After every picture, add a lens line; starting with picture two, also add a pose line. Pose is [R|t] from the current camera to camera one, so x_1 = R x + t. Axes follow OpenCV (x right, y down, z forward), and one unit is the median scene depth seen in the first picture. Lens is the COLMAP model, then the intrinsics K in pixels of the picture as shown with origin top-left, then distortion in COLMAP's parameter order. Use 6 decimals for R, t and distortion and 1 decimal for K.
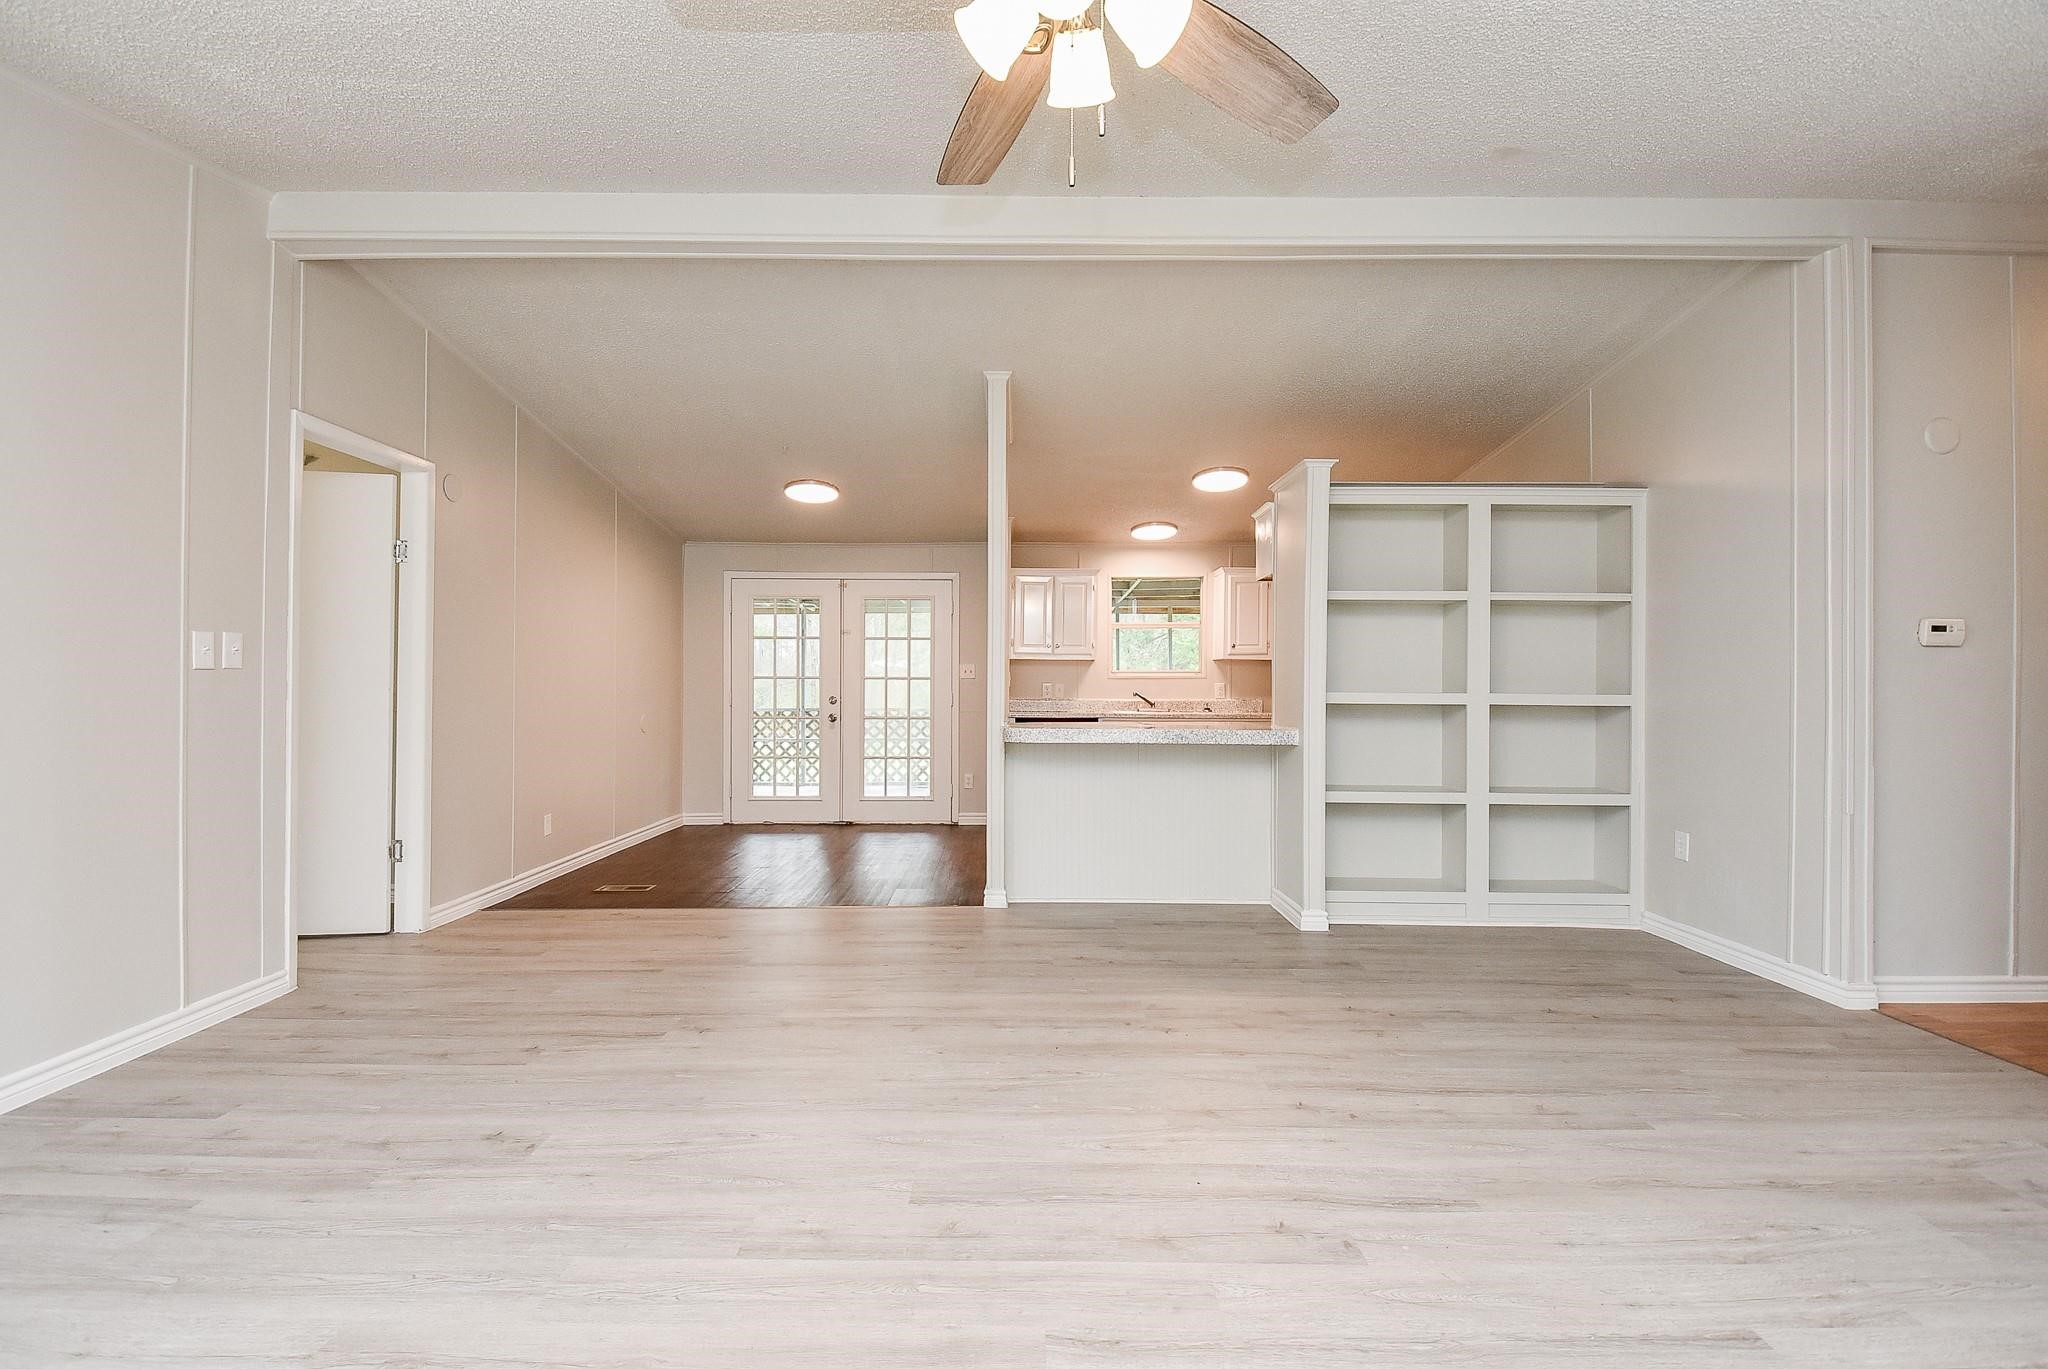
lens RADIAL K [[918.0, 0, 998.3], [0, 918.0, 686.0], [0, 0, 1]] dist [0.003937, -0.008918]
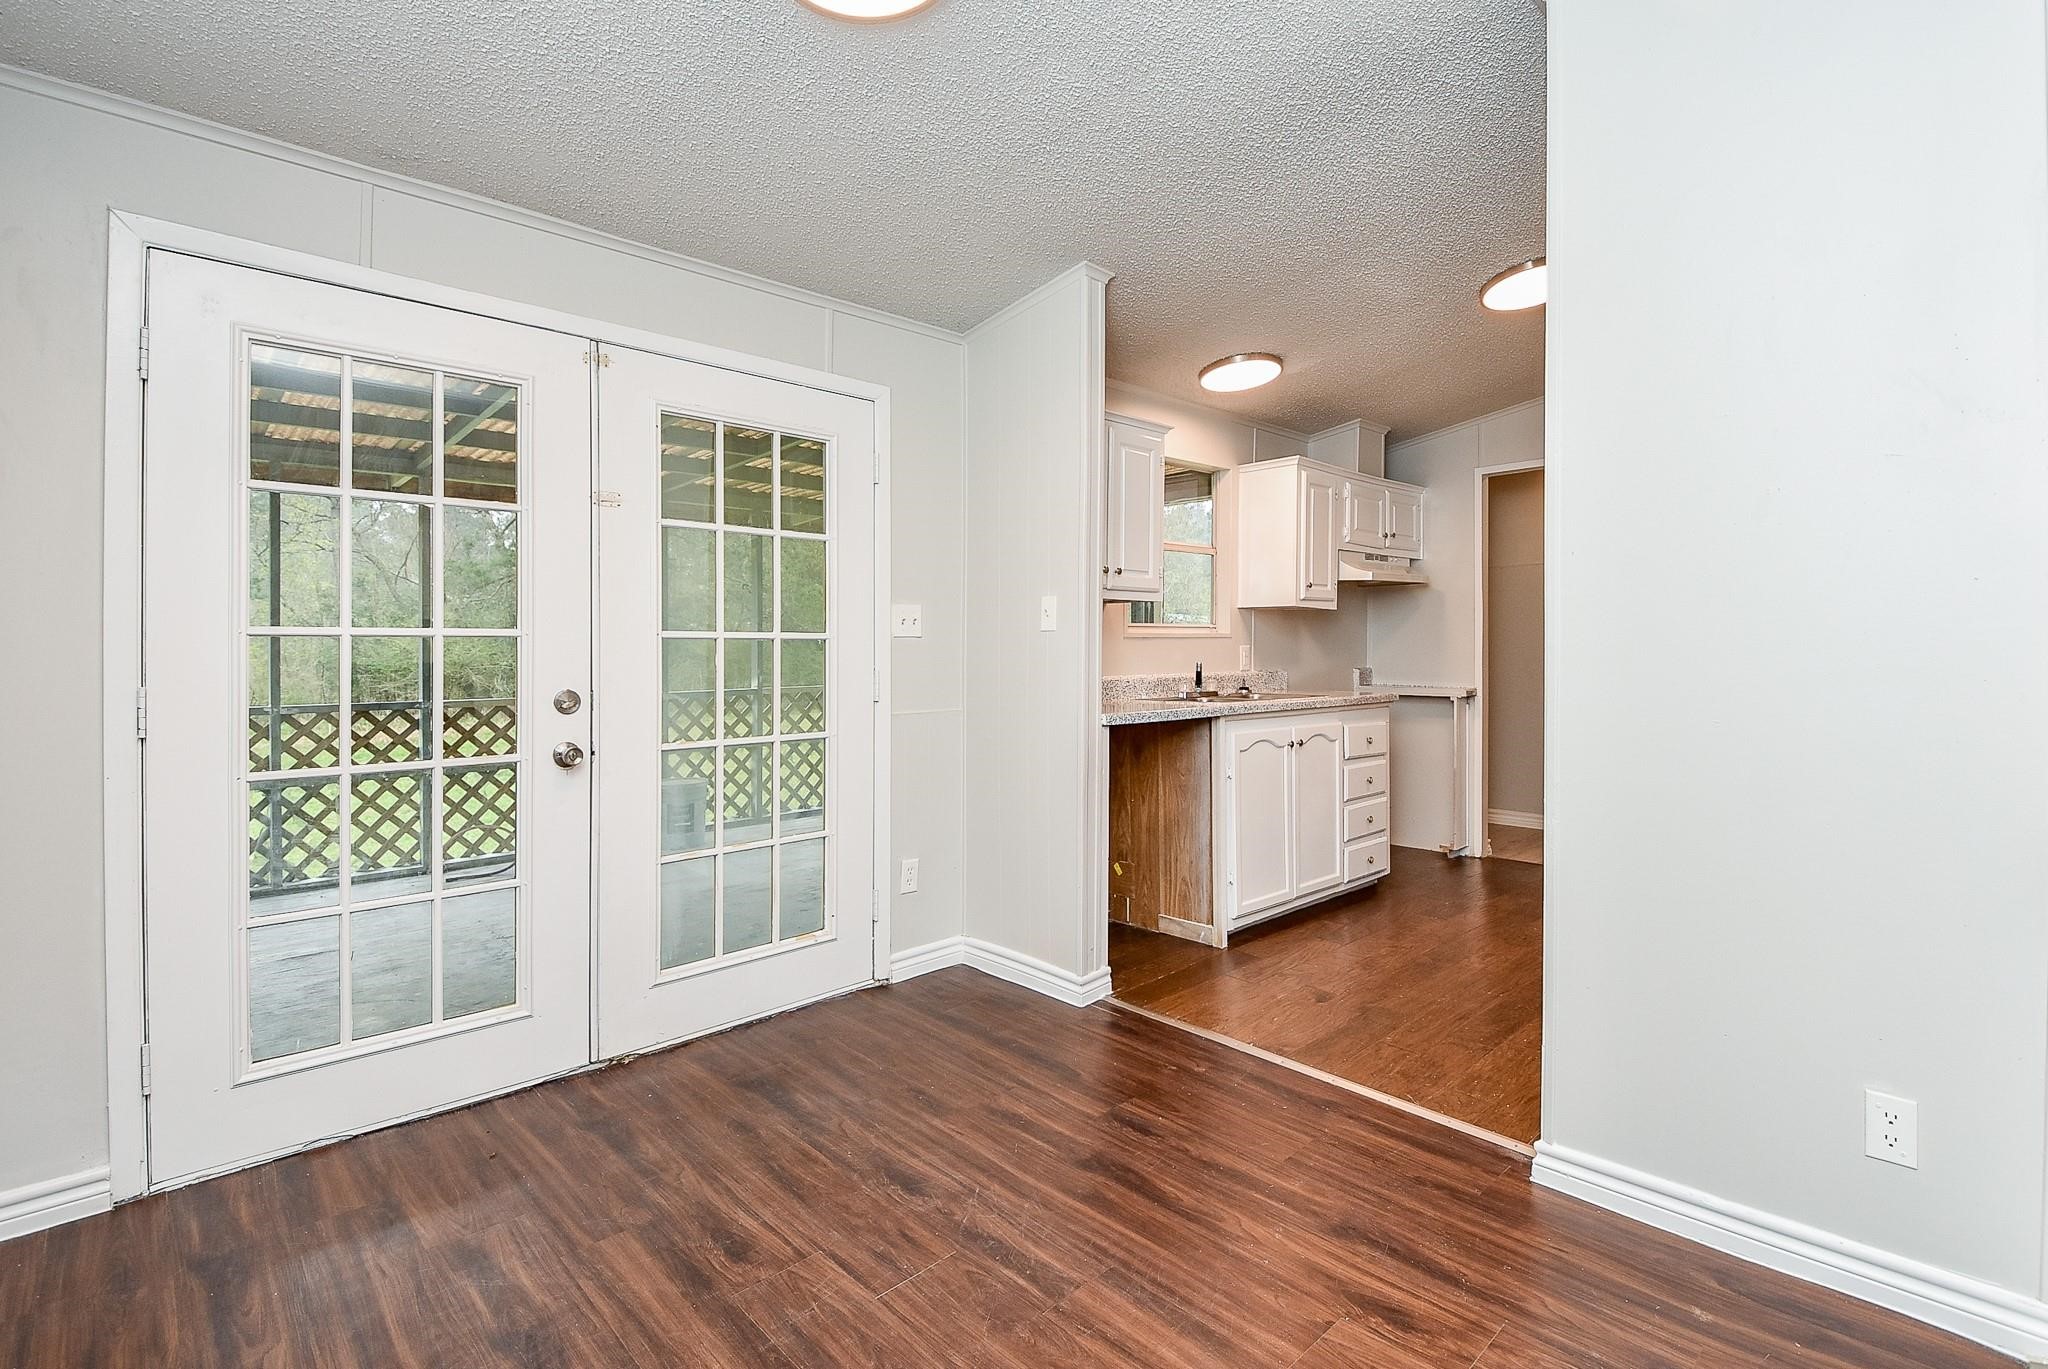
lens RADIAL K [[980.9, 0, 1096.9], [0, 980.9, 641.5], [0, 0, 1]] dist [0.051203, -0.040943]
pose [[0.695164, -0.000280, 0.718852, -0.701278], [-0.002162, 0.999995, 0.002480, -0.016305], [-0.718848, -0.003279, 0.695159, 1.415397]]
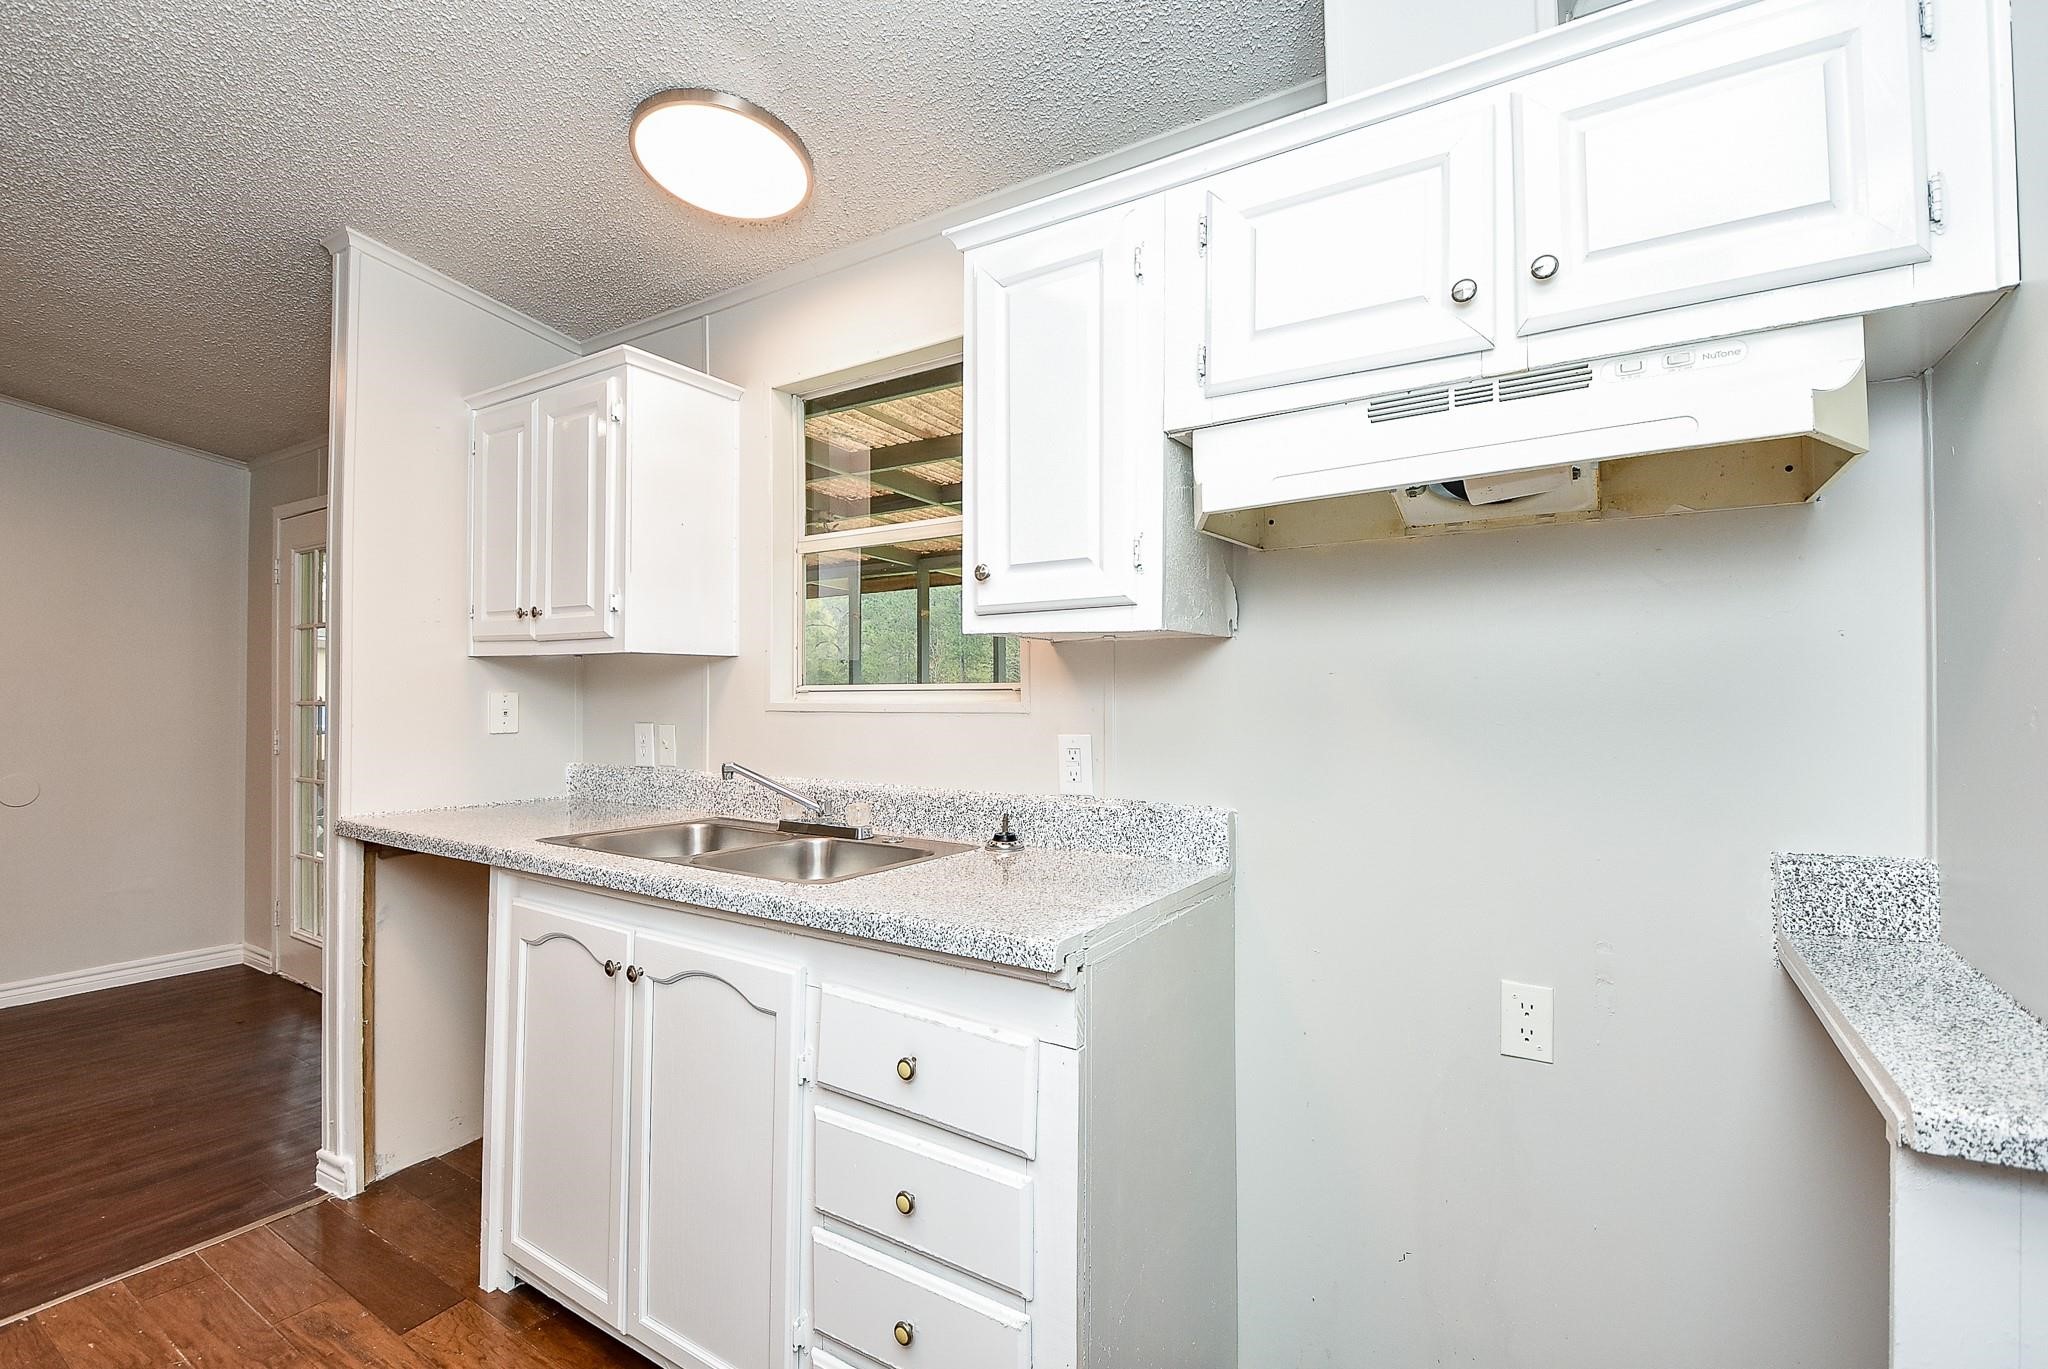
lens RADIAL K [[922.0, 0, 985.8], [0, 922.0, 689.0], [0, 0, 1]] dist [0.032360, 0.000049]
pose [[0.836147, -0.003591, -0.548494, 0.833232], [0.005363, 0.999984, 0.001629, -0.036581], [0.548480, -0.004303, 0.836153, 1.795319]]
